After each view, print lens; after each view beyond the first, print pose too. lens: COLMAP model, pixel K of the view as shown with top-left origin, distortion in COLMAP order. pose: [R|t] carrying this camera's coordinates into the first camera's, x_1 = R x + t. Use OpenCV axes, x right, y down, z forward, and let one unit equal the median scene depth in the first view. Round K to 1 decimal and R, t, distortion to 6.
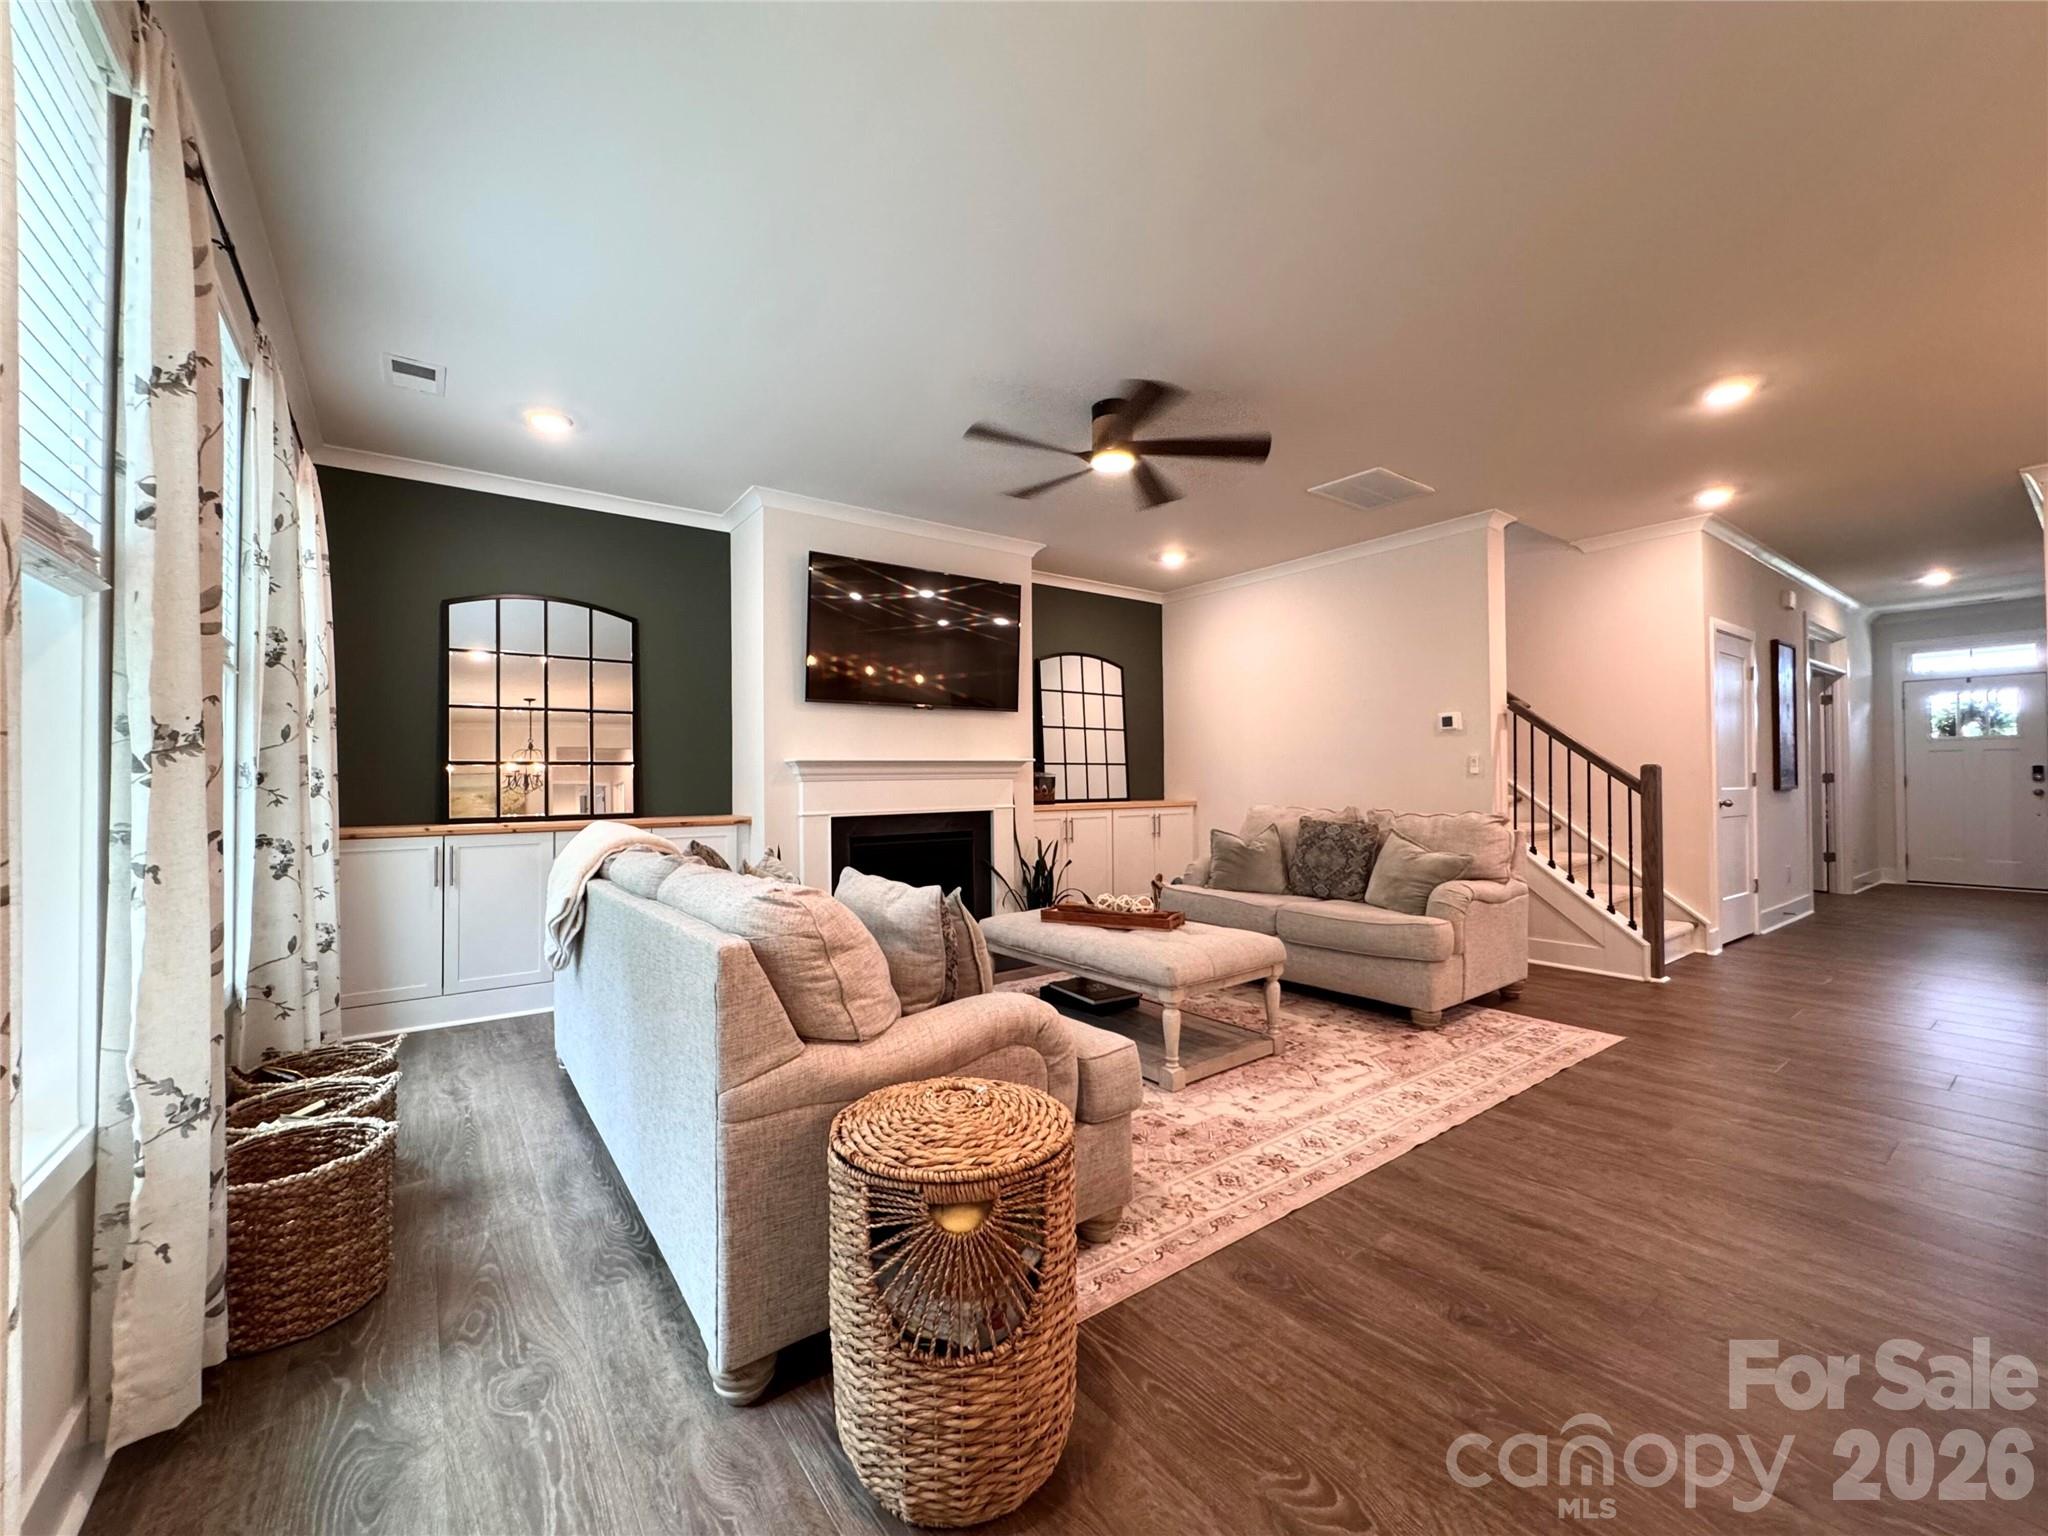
lens RADIAL K [[817.3, 0, 1026.3], [0, 817.3, 773.6], [0, 0, 1]] dist [-0.000671, -0.000240]
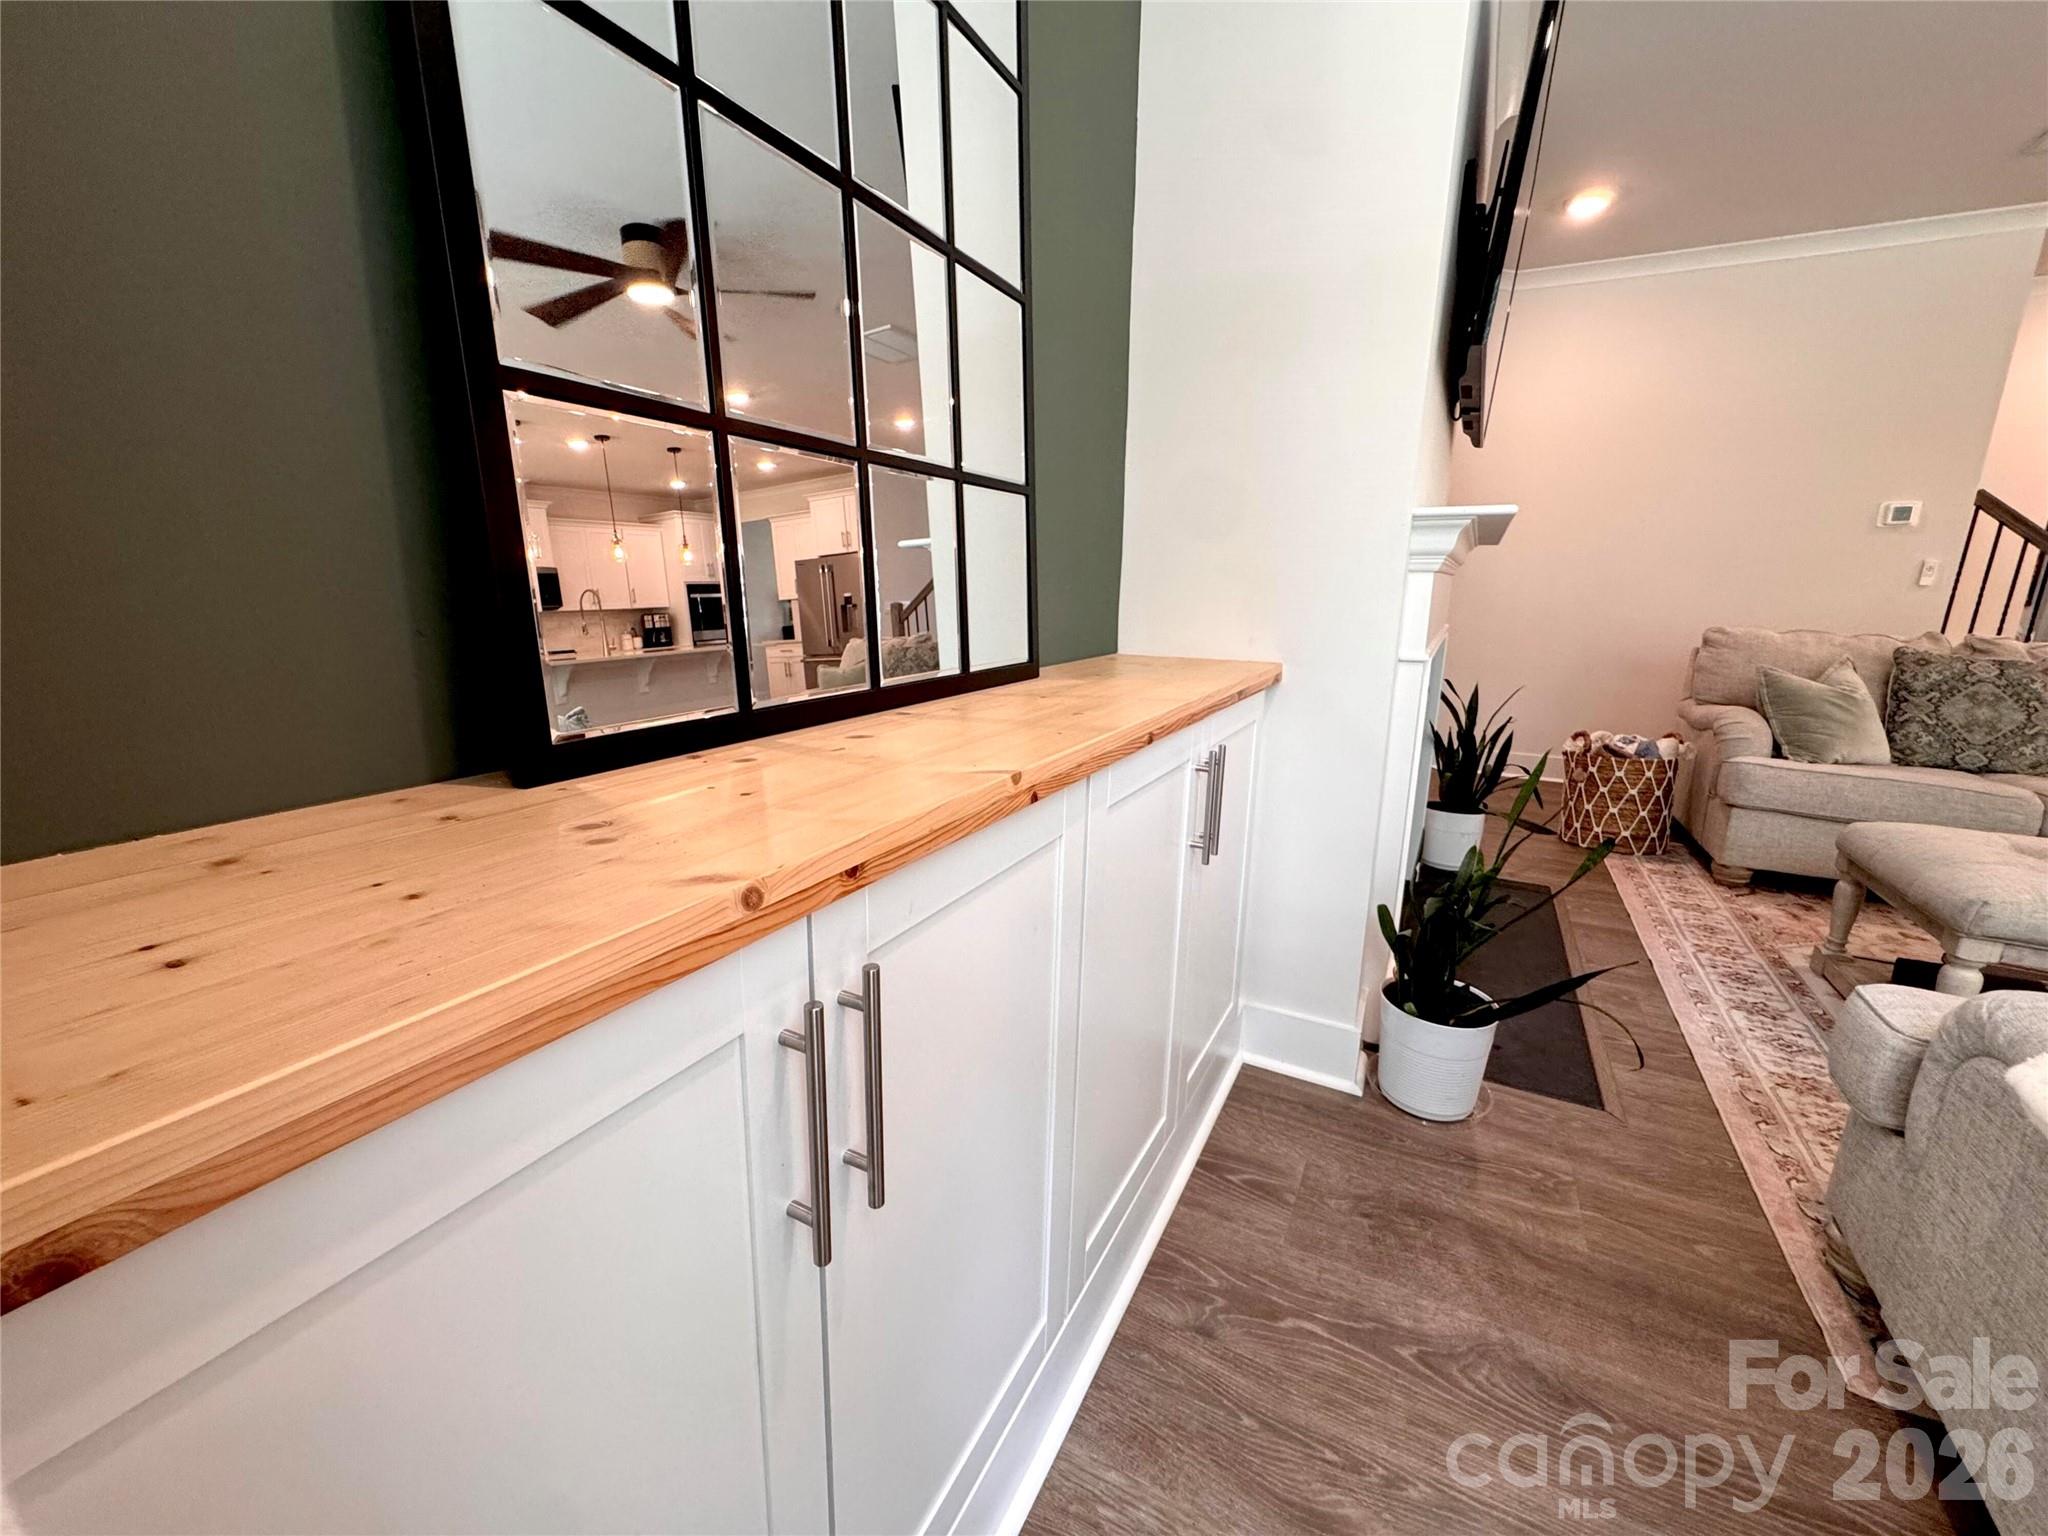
lens RADIAL K [[817.3, 0, 1025.3], [0, 817.3, 765.2], [0, 0, 1]] dist [-0.000671, -0.000240]
pose [[0.901705, -0.071790, 0.426351, -0.770379], [-0.029018, 0.973846, 0.225349, 0.021110], [-0.431378, -0.215570, 0.876038, 0.905250]]
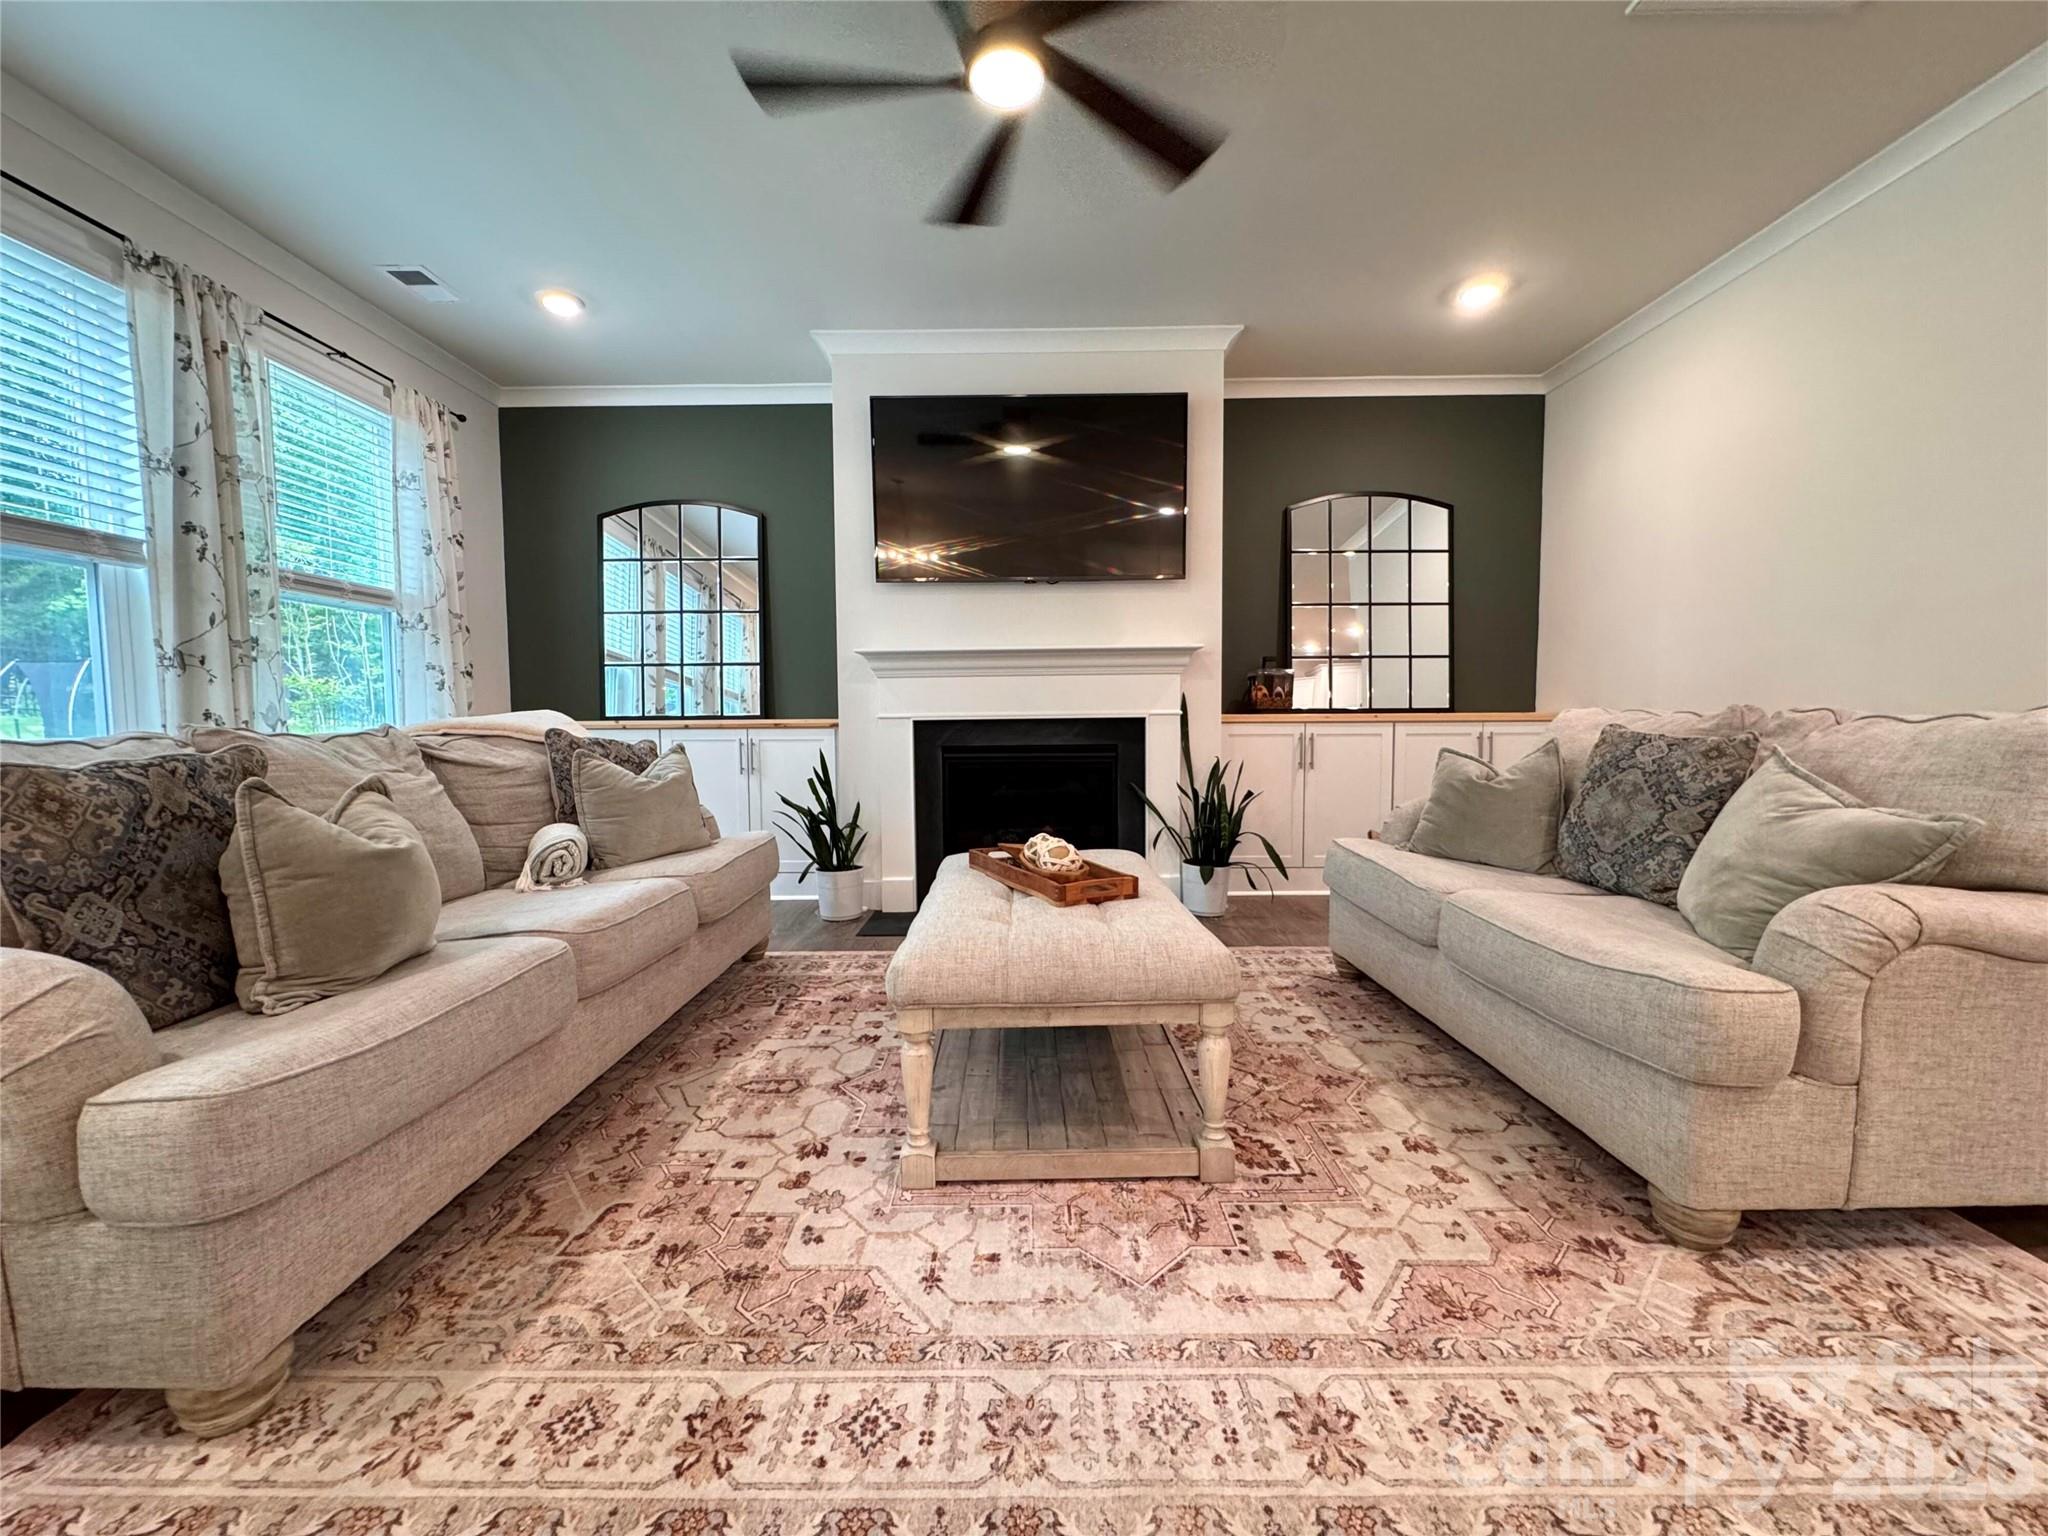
lens RADIAL K [[817.3, 0, 1018.2], [0, 817.3, 770.7], [0, 0, 1]] dist [-0.000671, -0.000240]
pose [[0.802243, 0.042561, -0.595479, 0.447367], [0.004943, 0.996948, 0.077914, 0.051165], [0.596977, -0.065449, 0.799584, 0.495518]]
